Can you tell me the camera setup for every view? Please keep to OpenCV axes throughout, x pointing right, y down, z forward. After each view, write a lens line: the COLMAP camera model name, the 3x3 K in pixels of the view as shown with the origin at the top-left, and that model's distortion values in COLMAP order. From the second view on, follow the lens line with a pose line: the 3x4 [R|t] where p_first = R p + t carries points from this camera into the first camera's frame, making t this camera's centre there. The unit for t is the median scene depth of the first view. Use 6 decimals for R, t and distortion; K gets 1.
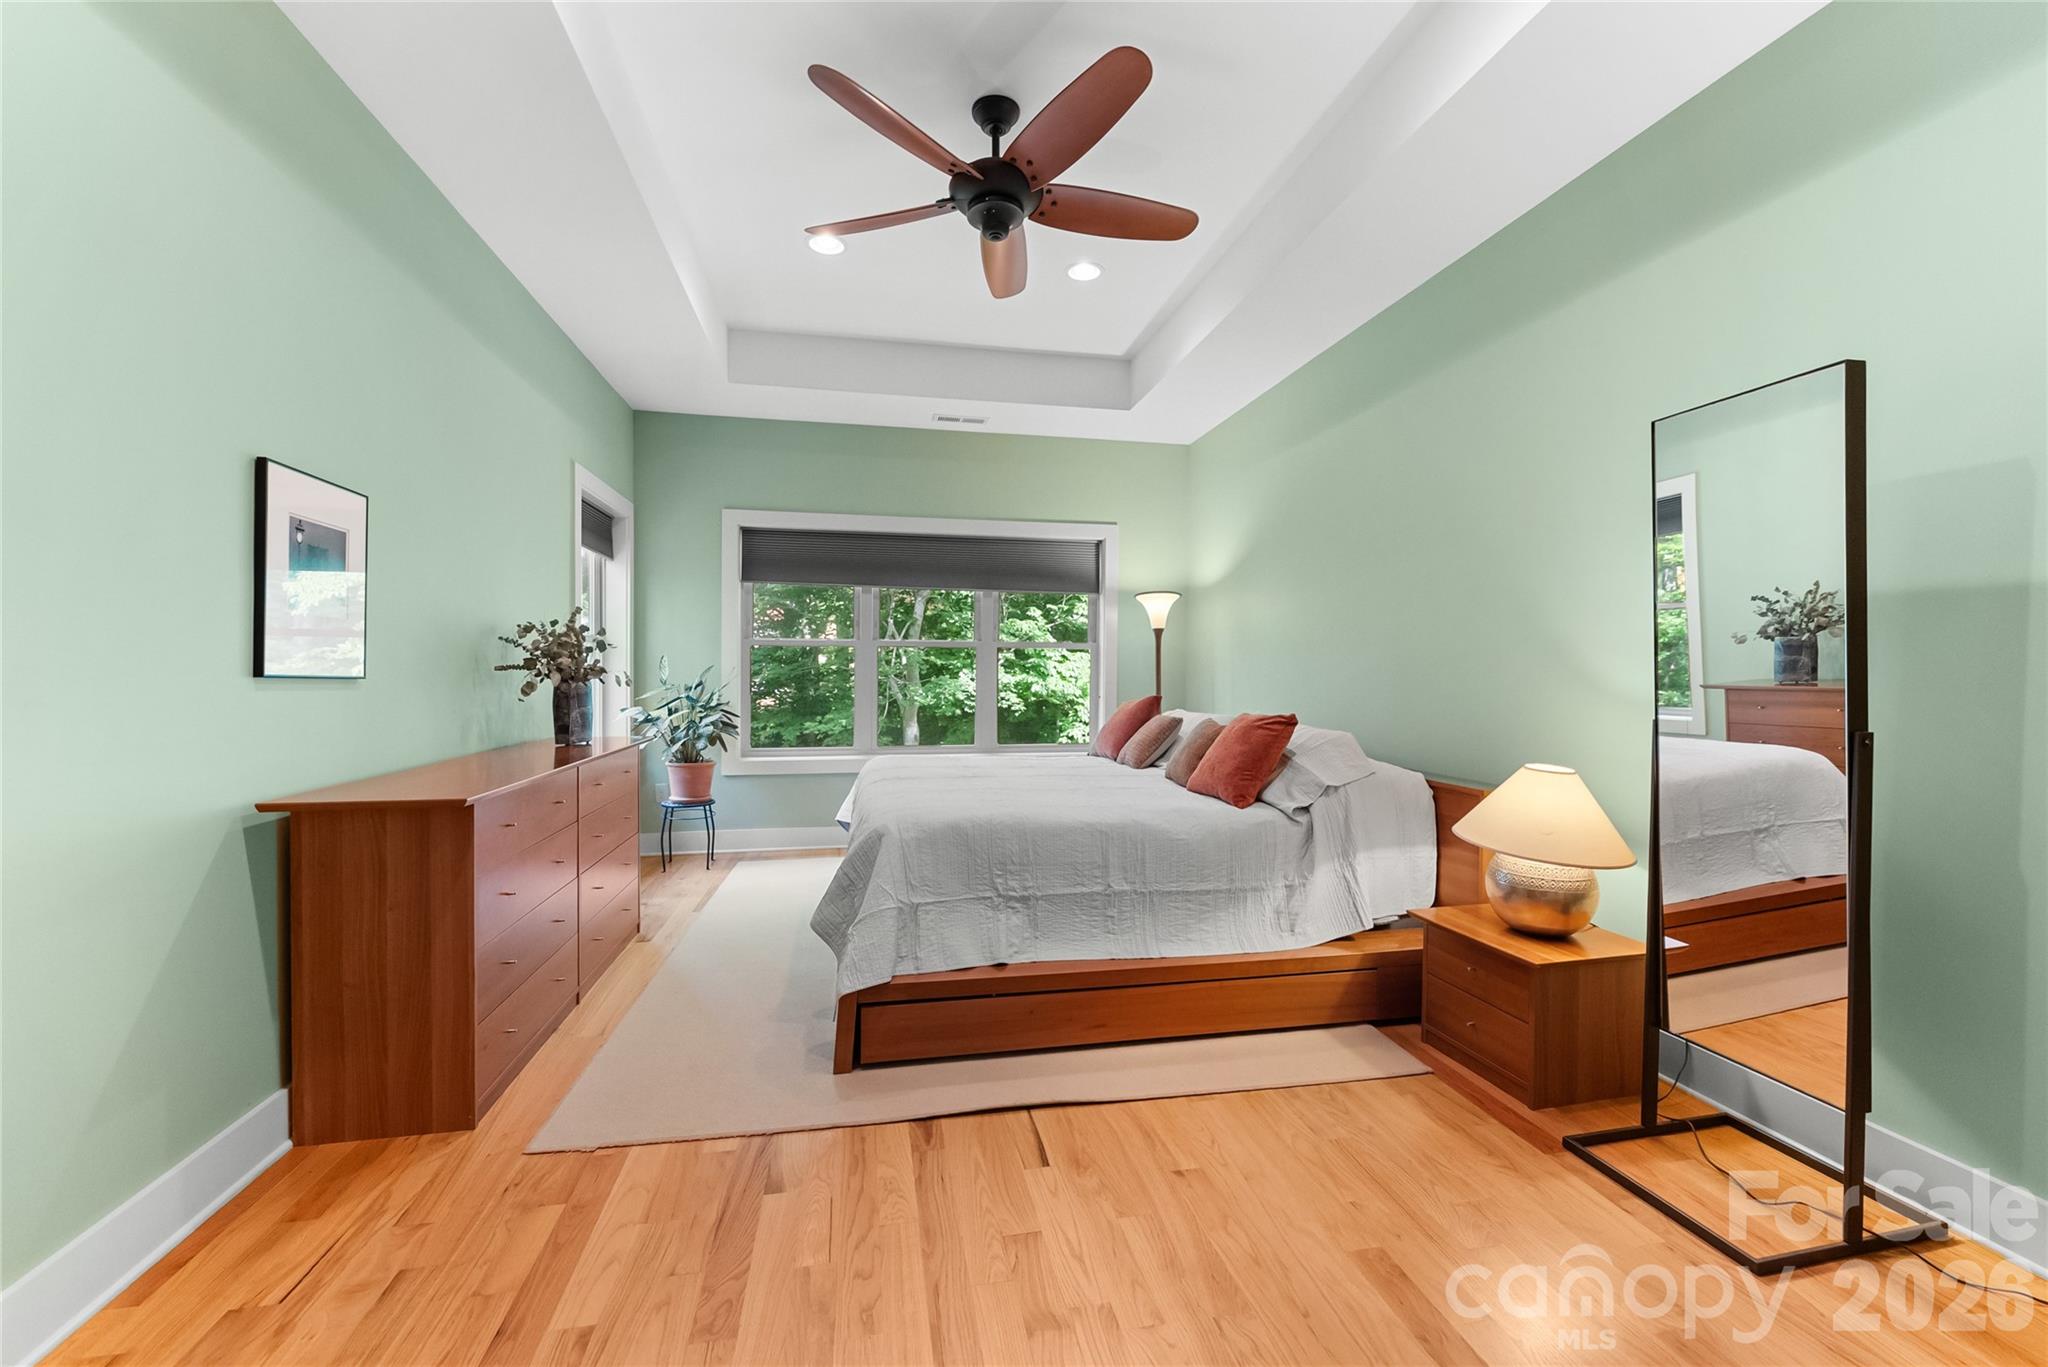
lens RADIAL K [[829.5, 0, 1035.0], [0, 829.5, 690.1], [0, 0, 1]] dist [-0.000623, -0.000127]
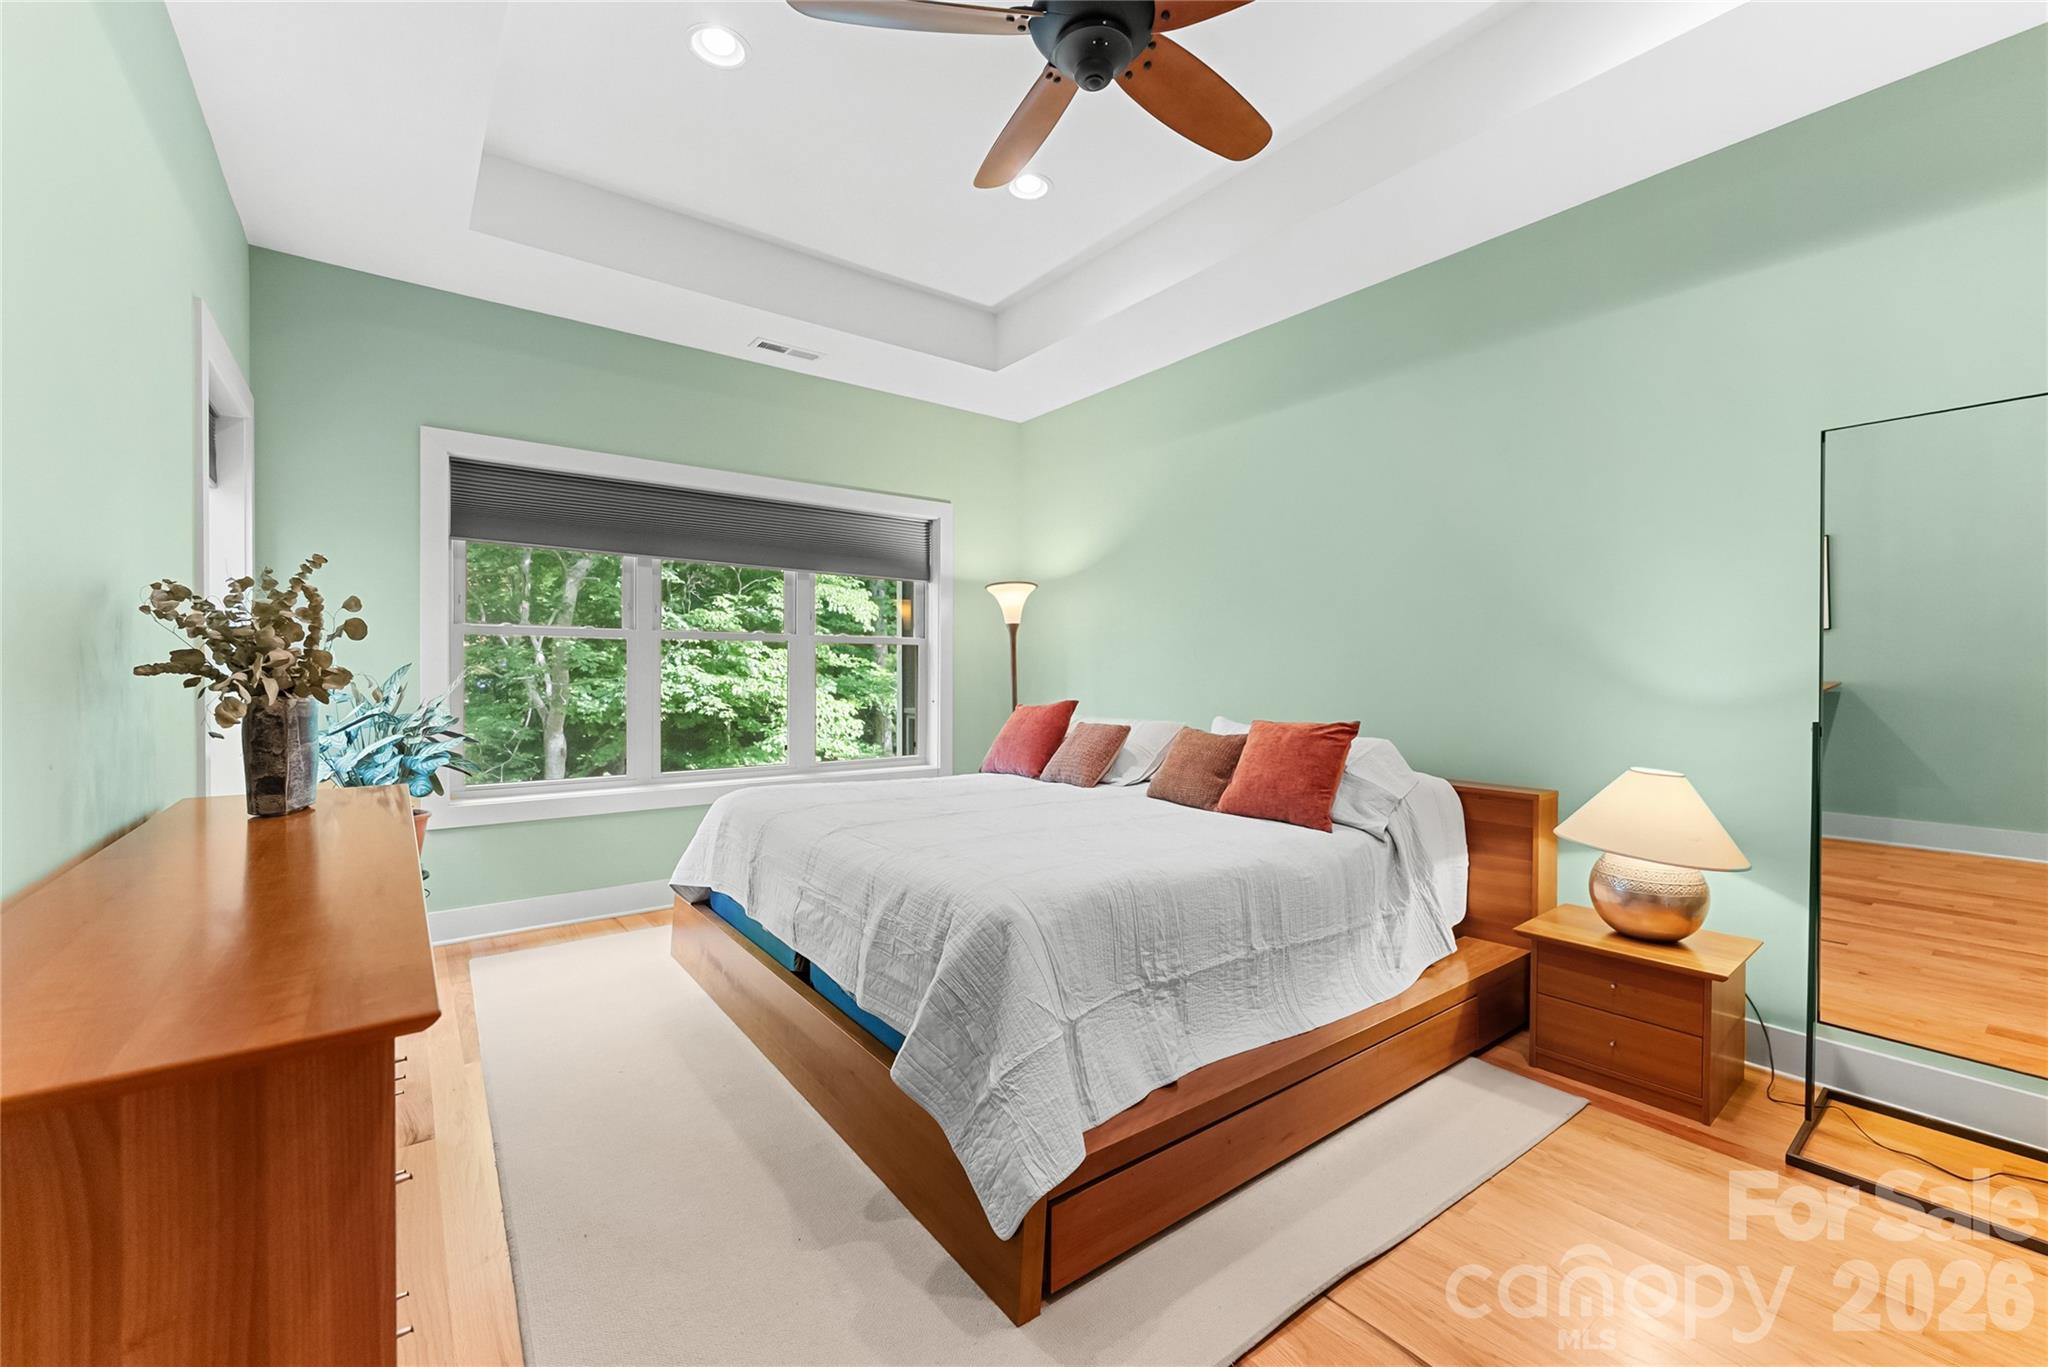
lens RADIAL K [[829.5, 0, 1029.7], [0, 829.5, 686.8], [0, 0, 1]] dist [-0.000623, -0.000127]
pose [[0.900199, -0.008751, 0.435391, -0.287871], [0.009497, 0.999955, 0.000464, -0.009234], [-0.435375, 0.003717, 0.900241, 0.250065]]
